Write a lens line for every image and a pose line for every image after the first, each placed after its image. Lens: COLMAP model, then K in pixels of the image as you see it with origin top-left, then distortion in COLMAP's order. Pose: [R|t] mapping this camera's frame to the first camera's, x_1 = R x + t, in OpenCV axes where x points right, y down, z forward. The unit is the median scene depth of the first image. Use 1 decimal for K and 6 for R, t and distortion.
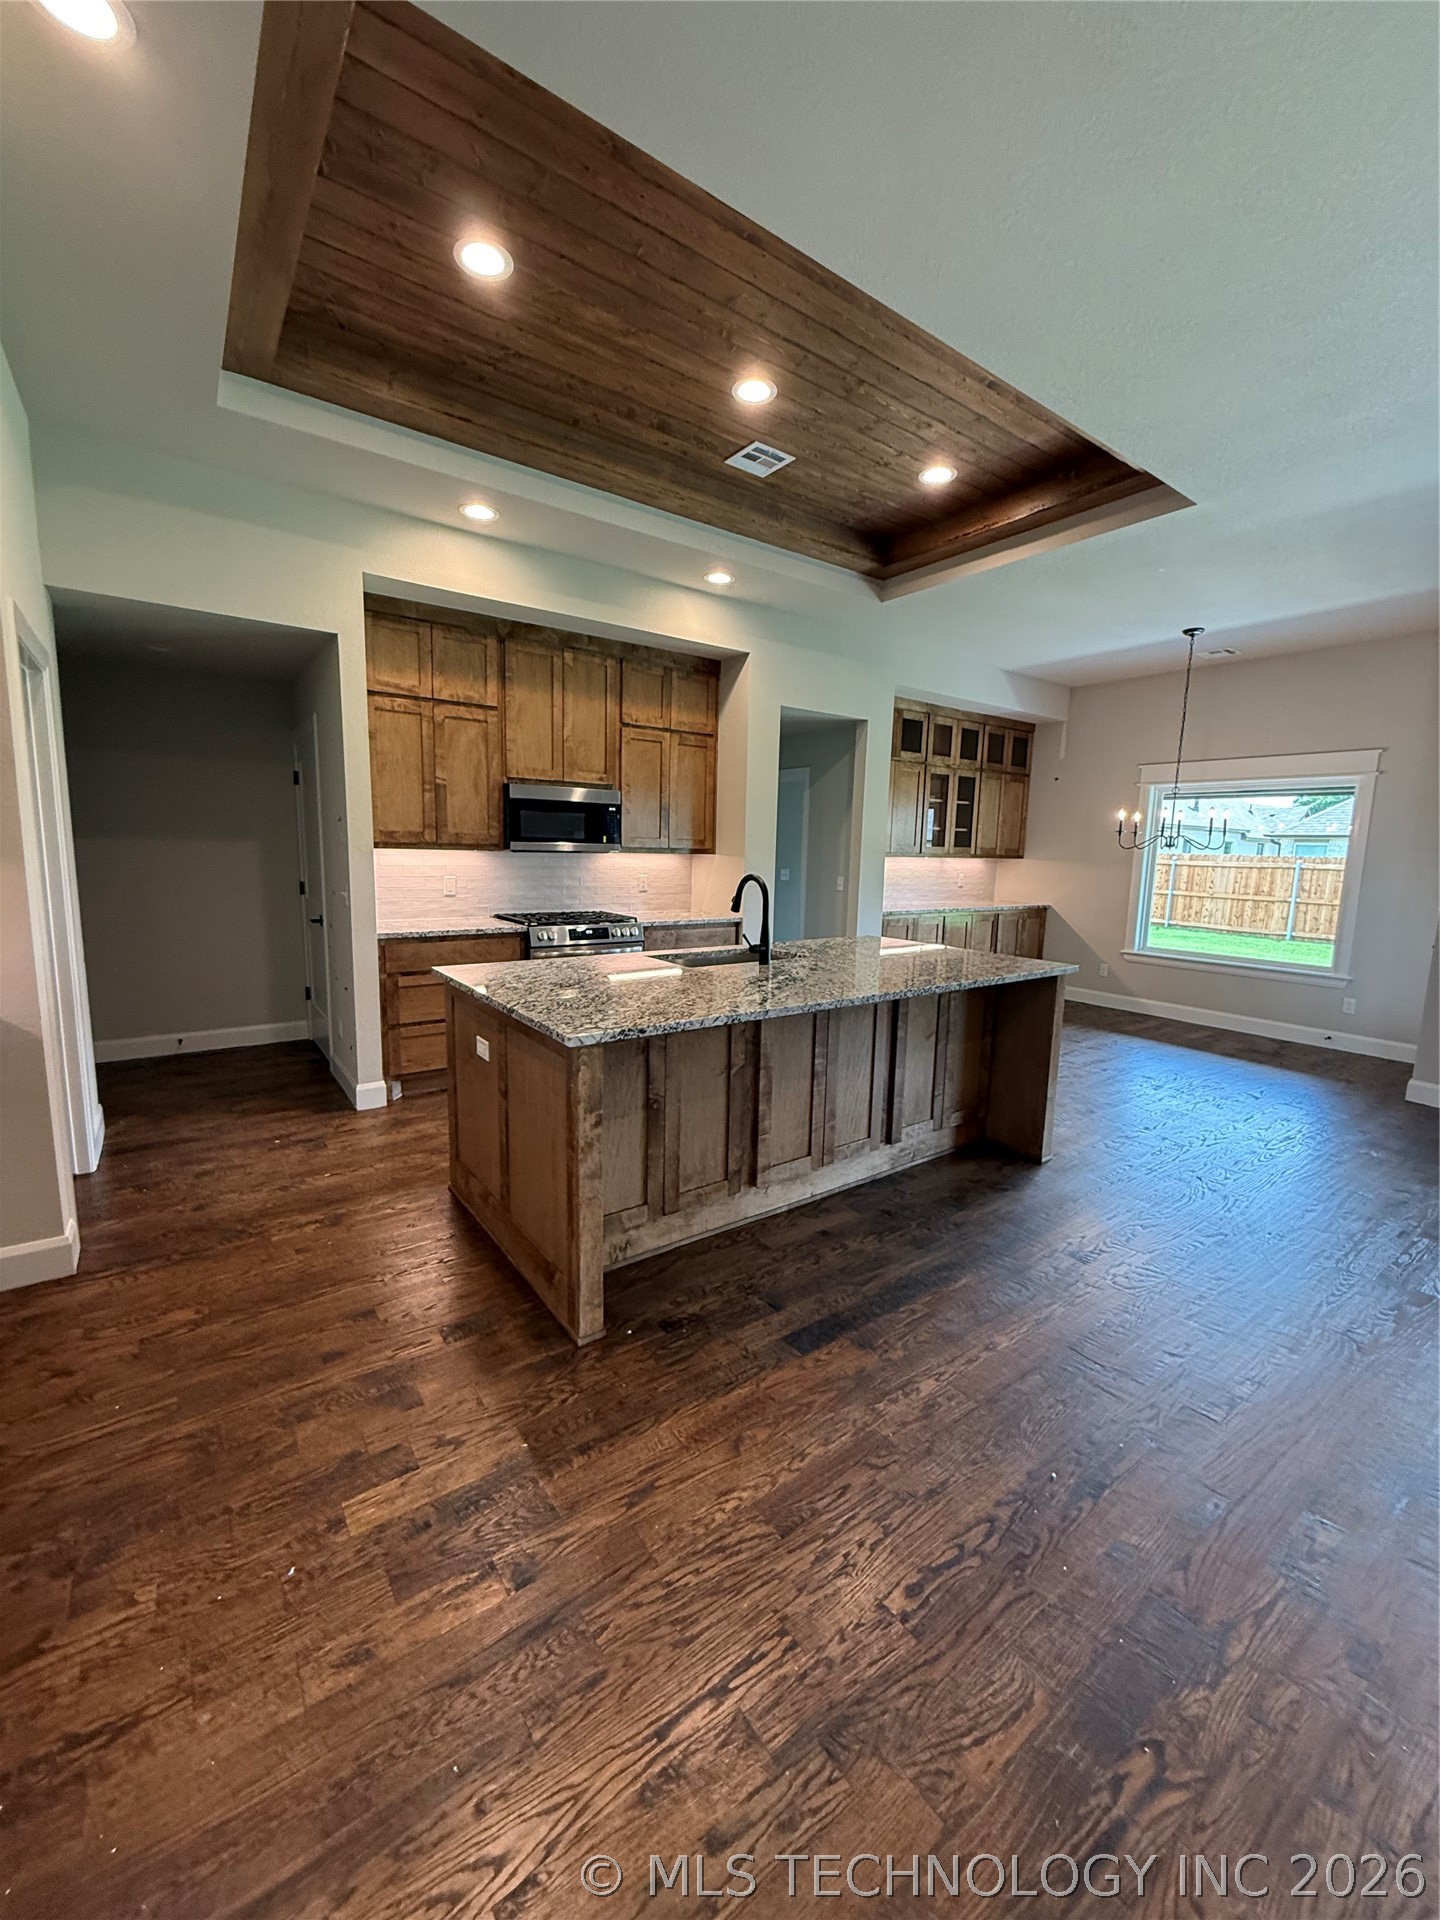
lens RADIAL K [[766.6, 0, 720.0], [0, 766.6, 960.0], [0, 0, 1]] dist [0.002227, 0.000083]
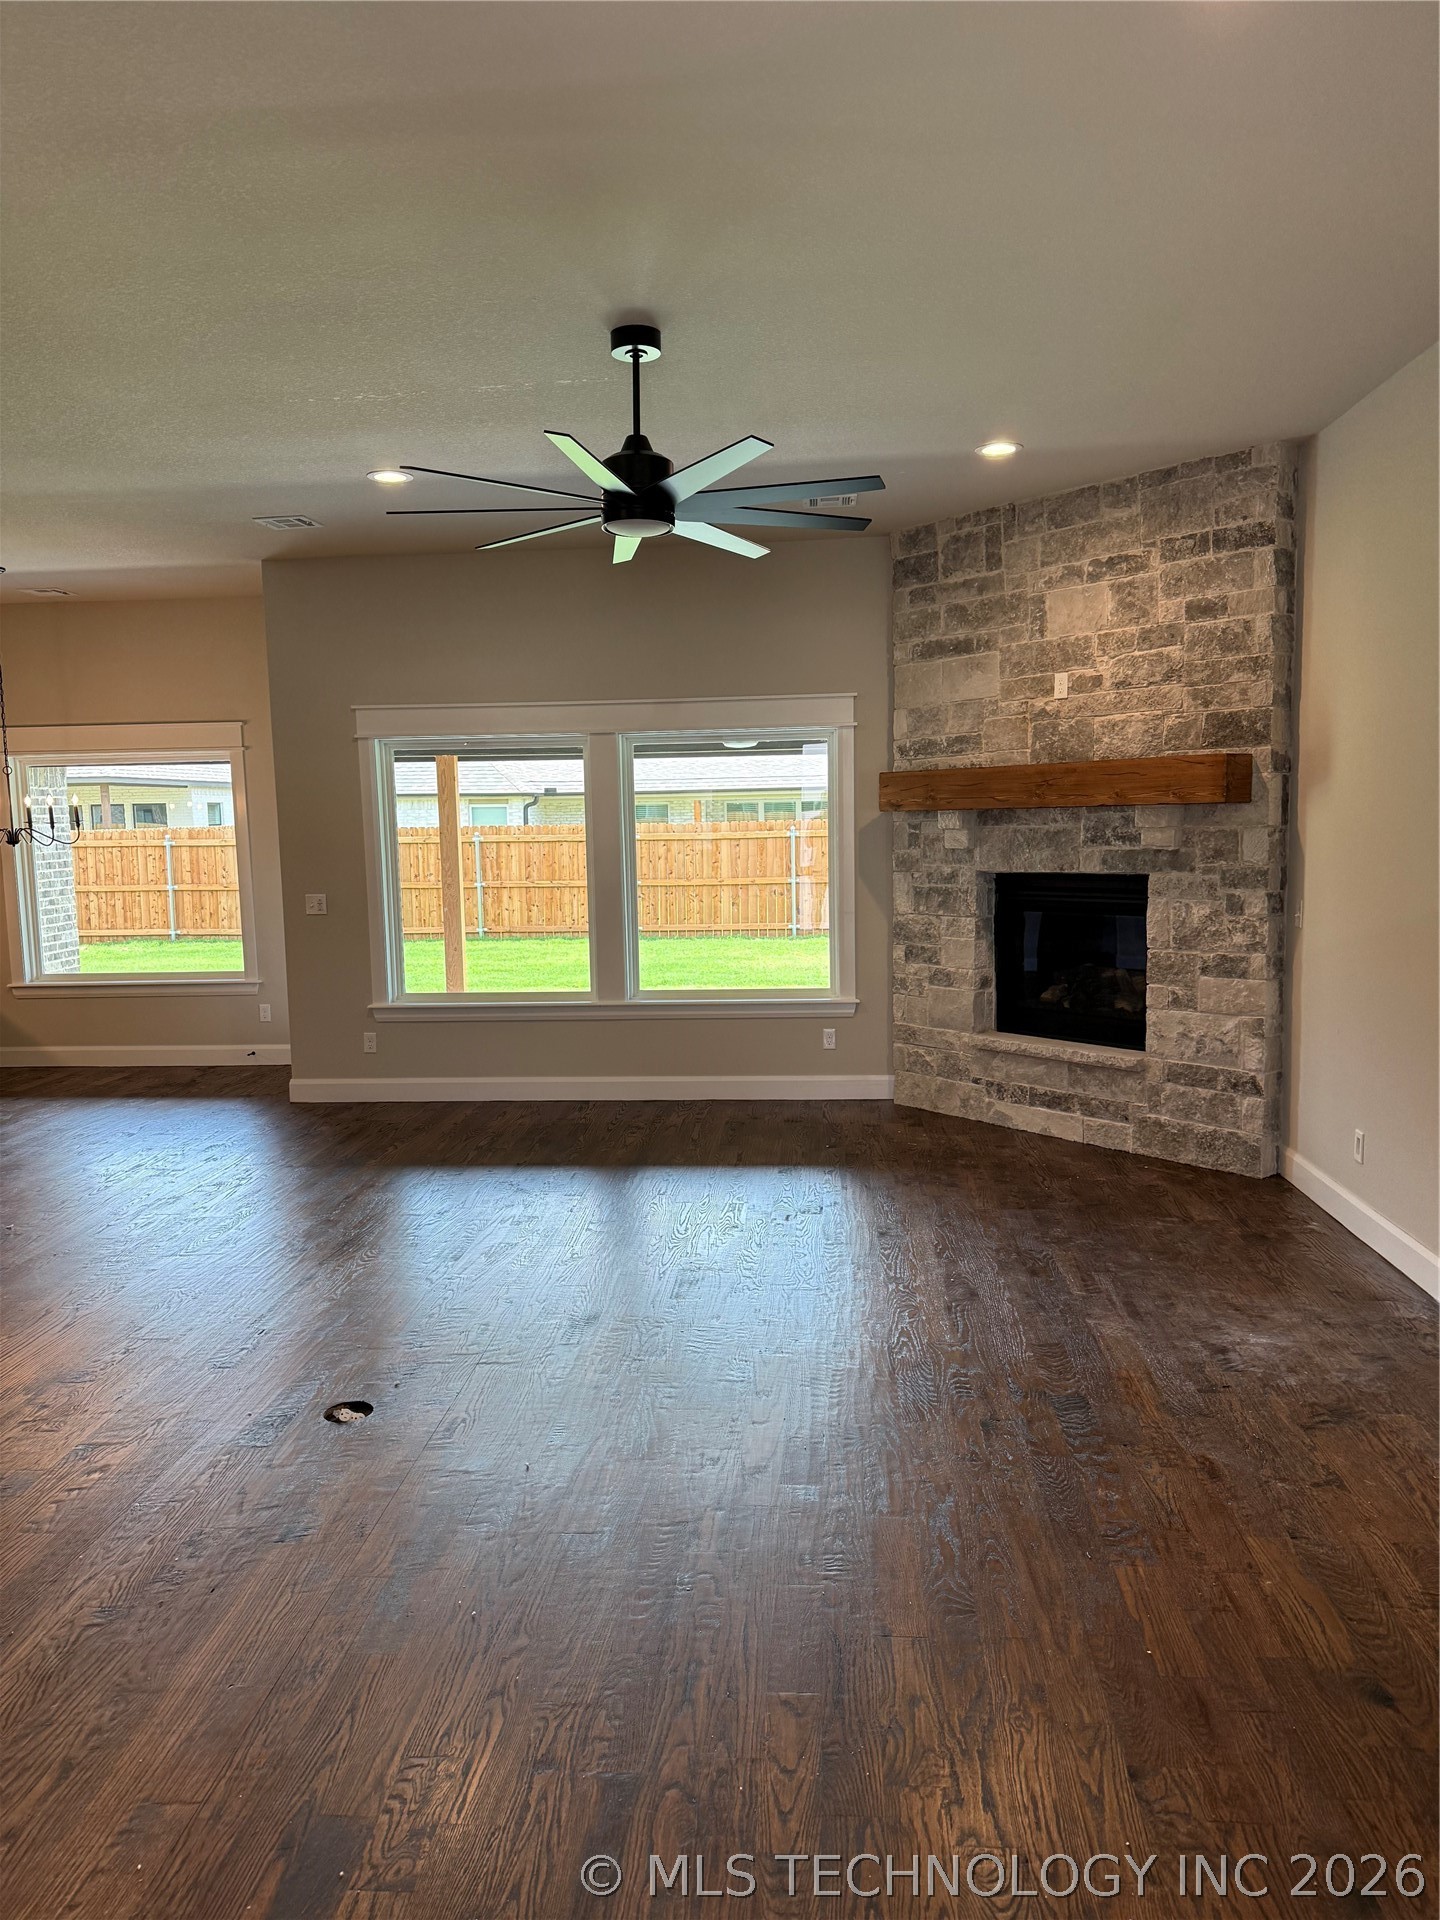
lens RADIAL K [[1354.3, 0, 720.0], [0, 1354.3, 960.0], [0, 0, 1]] dist [0.056307, -0.001015]
pose [[0.650736, -0.118799, 0.749953, 0.002654], [0.148001, 0.988586, 0.028179, 0.043526], [-0.744741, 0.092657, 0.660890, -0.528105]]
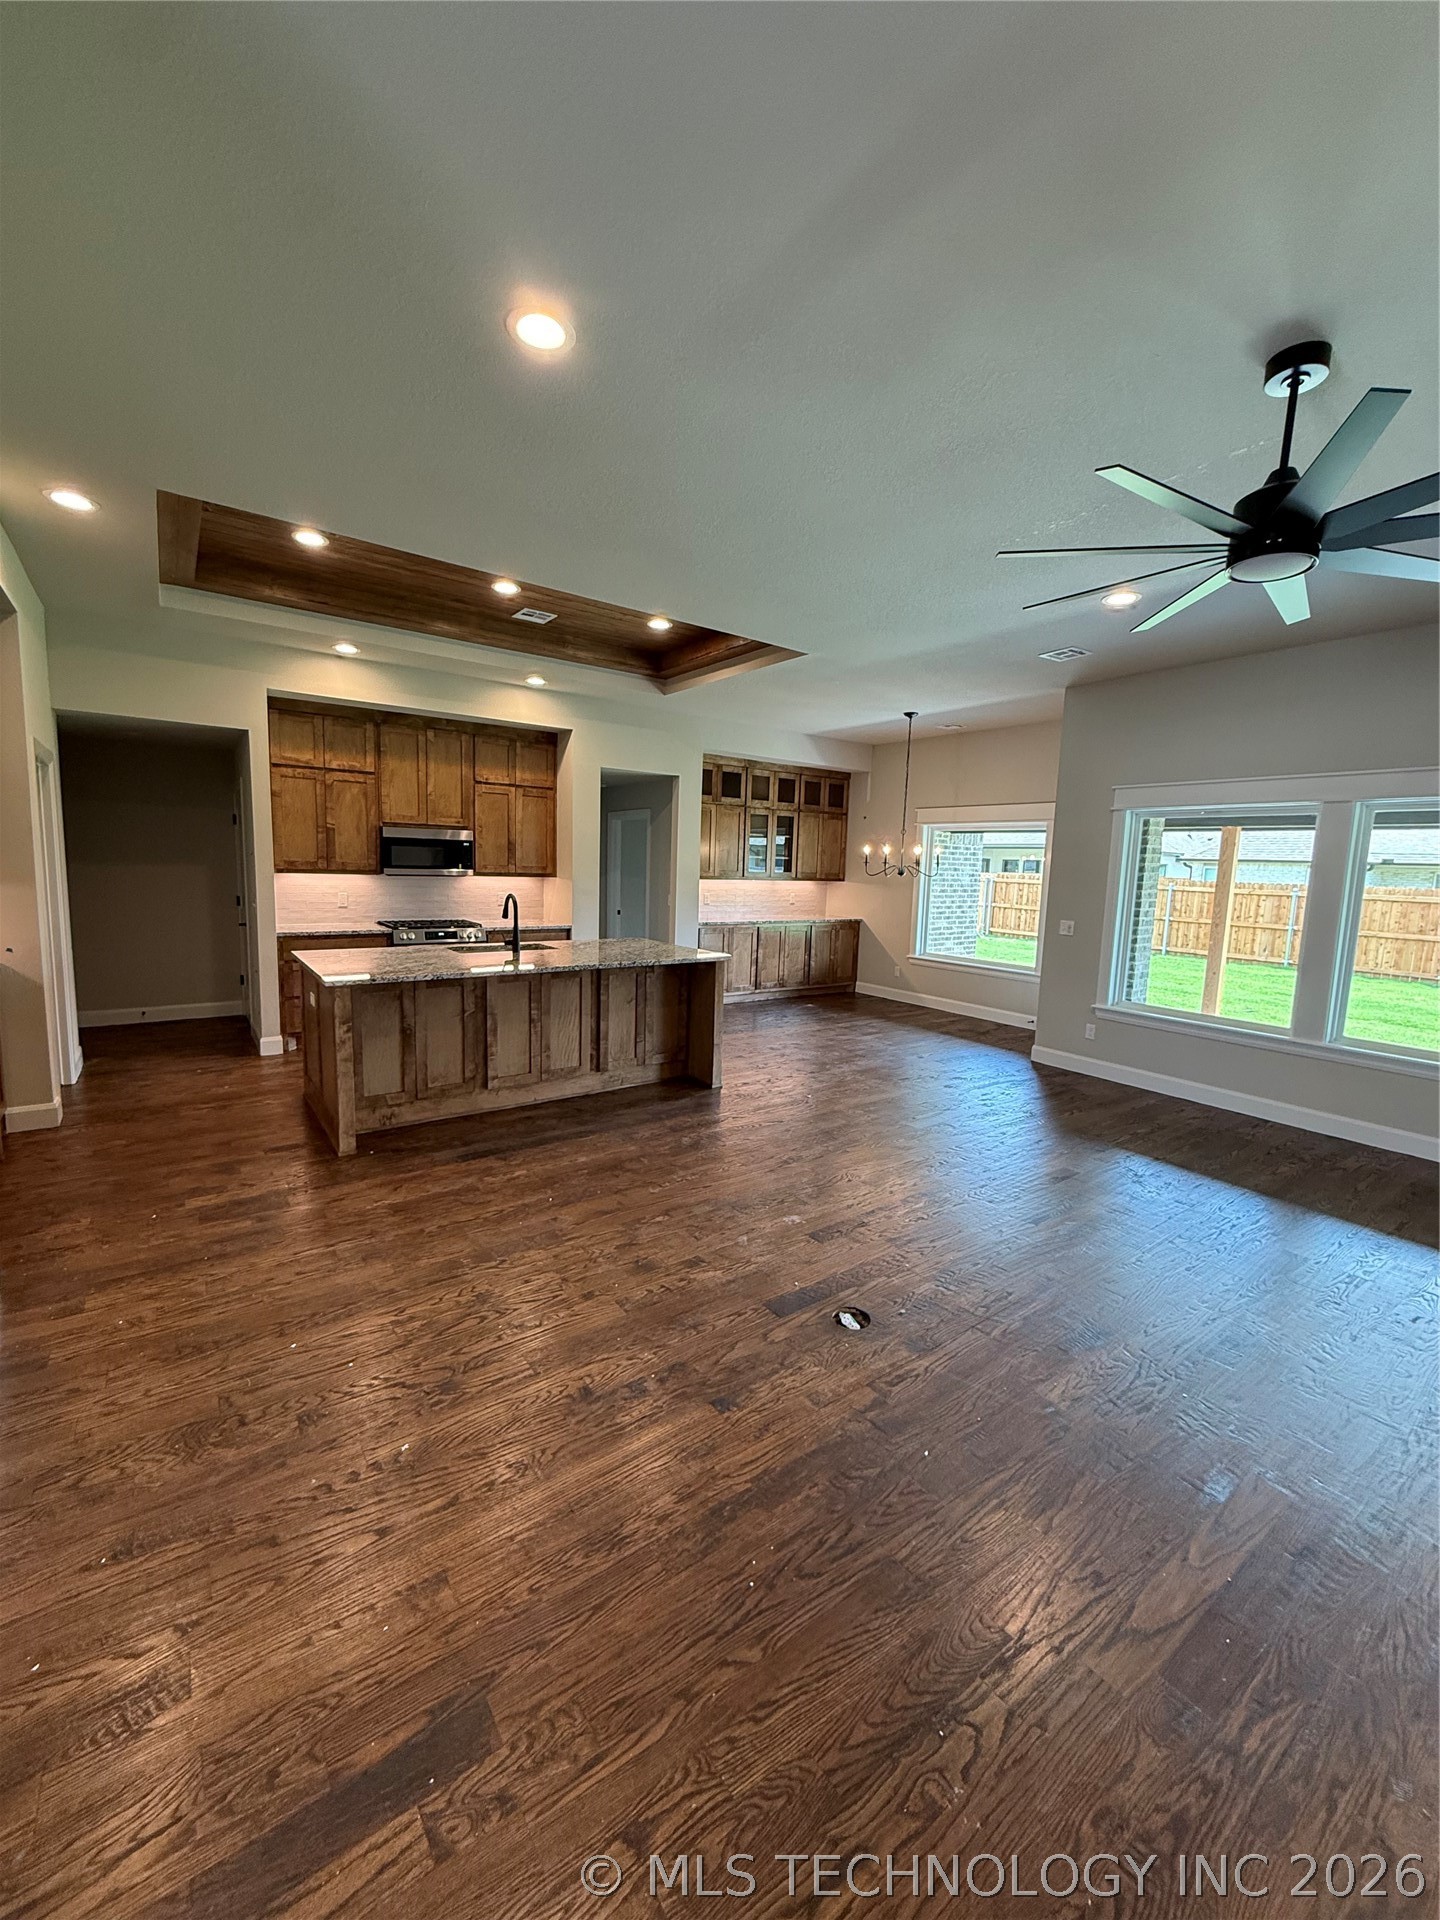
lens RADIAL K [[766.6, 0, 720.0], [0, 766.6, 960.0], [0, 0, 1]] dist [0.002227, 0.000083]
pose [[0.999977, 0.006817, 0.000253, 0.343117], [-0.006810, 0.999746, -0.021484, 0.037553], [-0.000400, 0.021482, 0.999769, -0.391295]]
